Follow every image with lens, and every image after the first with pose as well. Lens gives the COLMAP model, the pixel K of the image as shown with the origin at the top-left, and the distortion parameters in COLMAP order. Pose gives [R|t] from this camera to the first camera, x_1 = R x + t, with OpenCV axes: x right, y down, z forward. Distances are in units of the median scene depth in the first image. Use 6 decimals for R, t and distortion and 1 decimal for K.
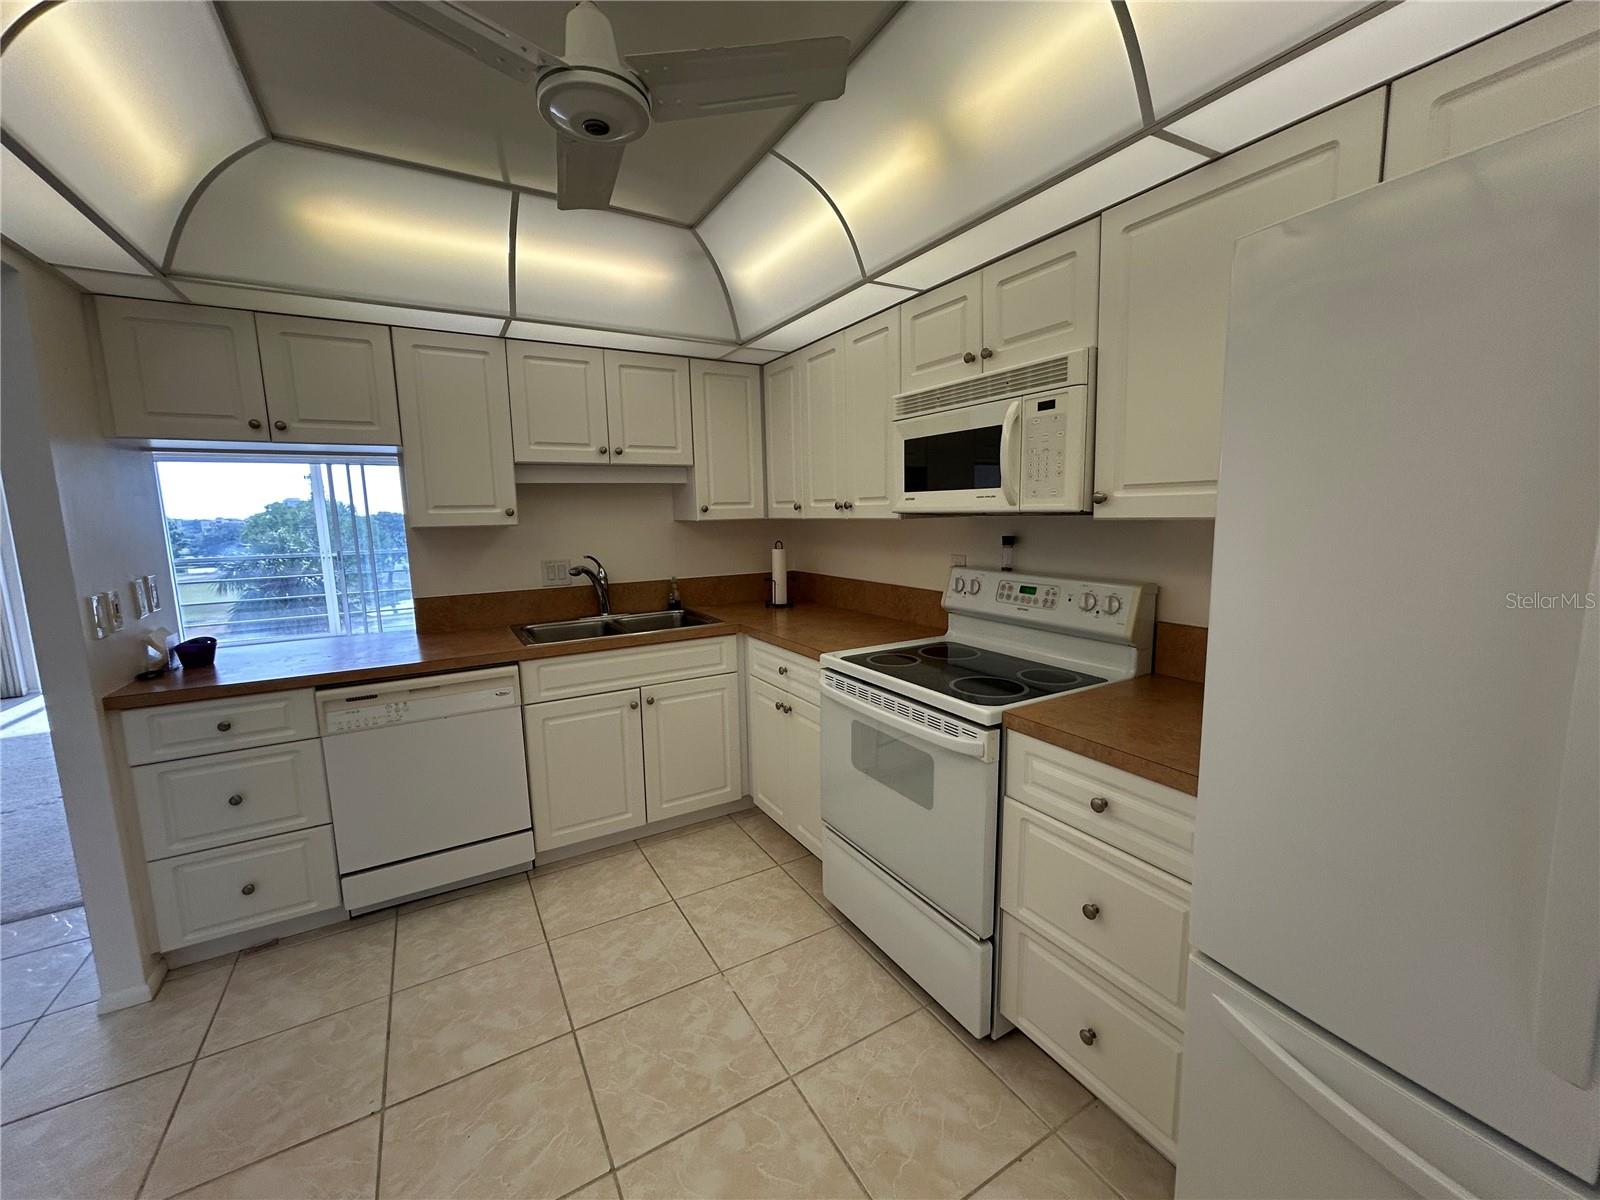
lens RADIAL K [[639.7, 0, 803.3], [0, 639.7, 597.9], [0, 0, 1]] dist [0.004367, 0.000413]
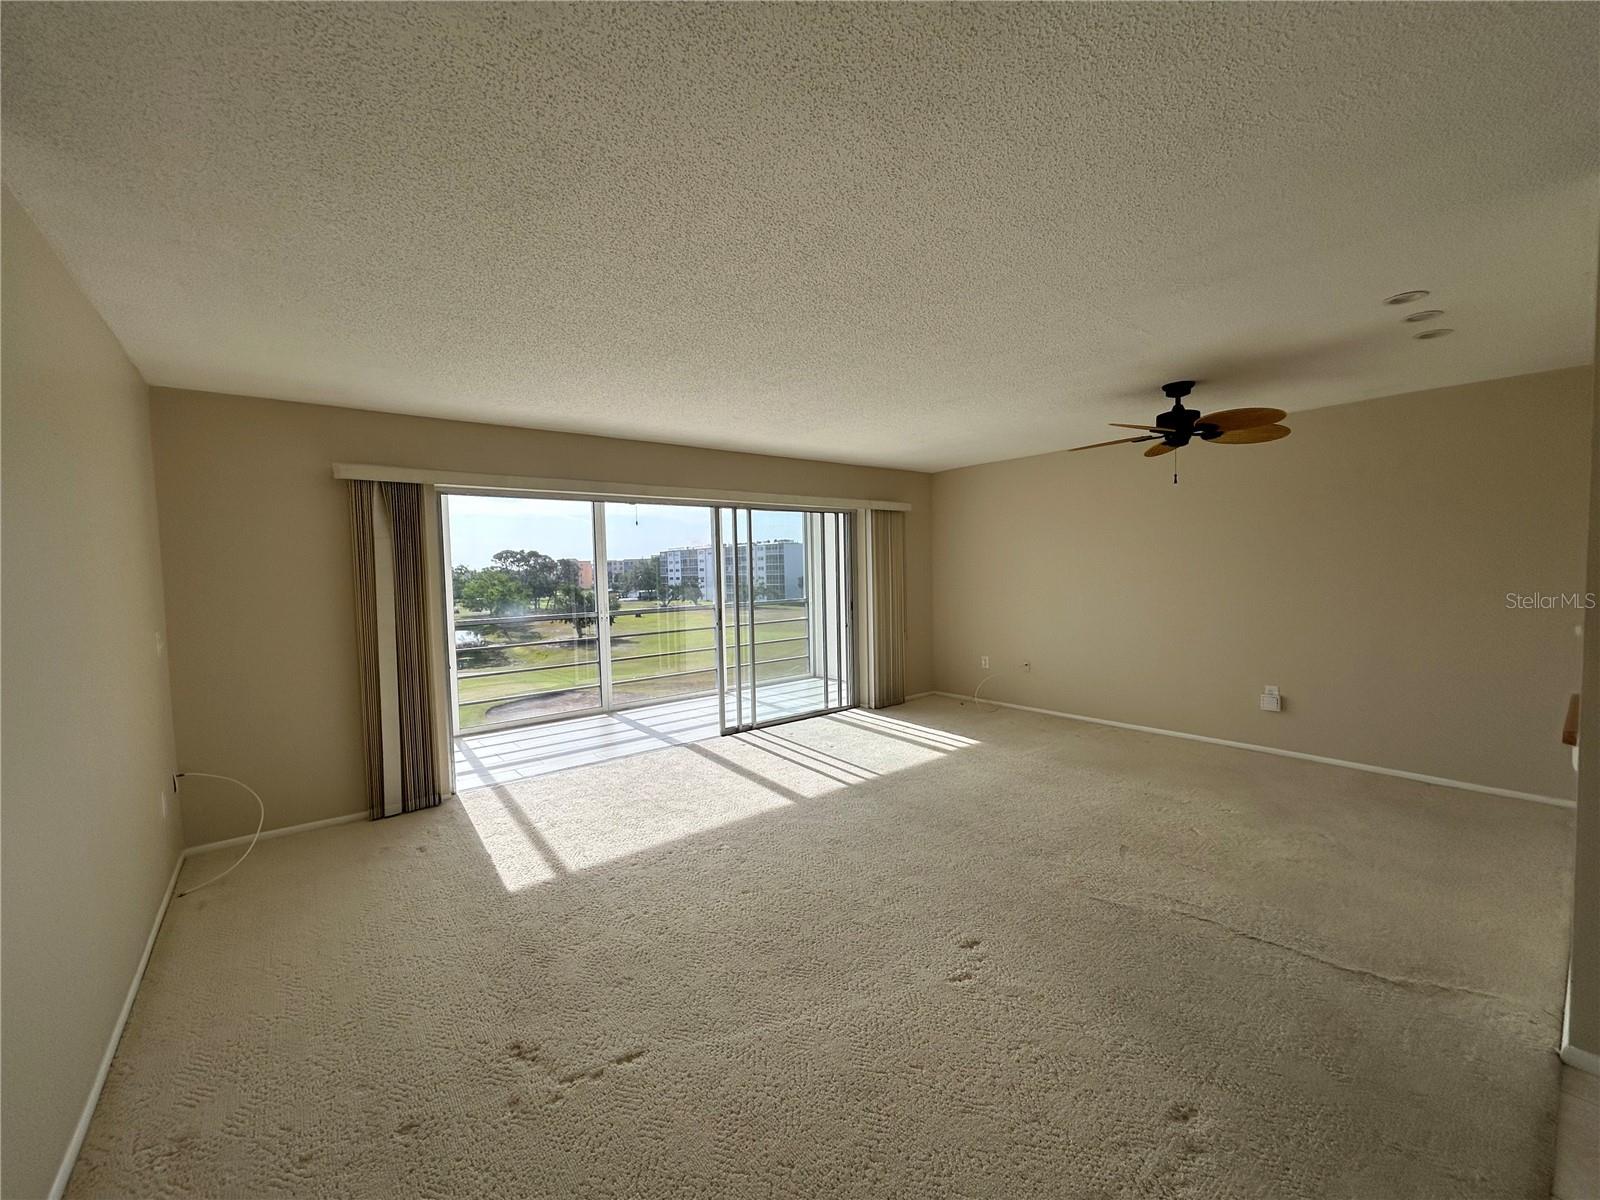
lens RADIAL K [[639.7, 0, 801.7], [0, 639.7, 603.0], [0, 0, 1]] dist [0.004367, 0.000413]
pose [[0.991510, -0.004451, 0.129951, -0.362517], [0.015688, 0.996208, -0.085575, -0.004068], [-0.129077, 0.086887, 0.987821, 0.078364]]
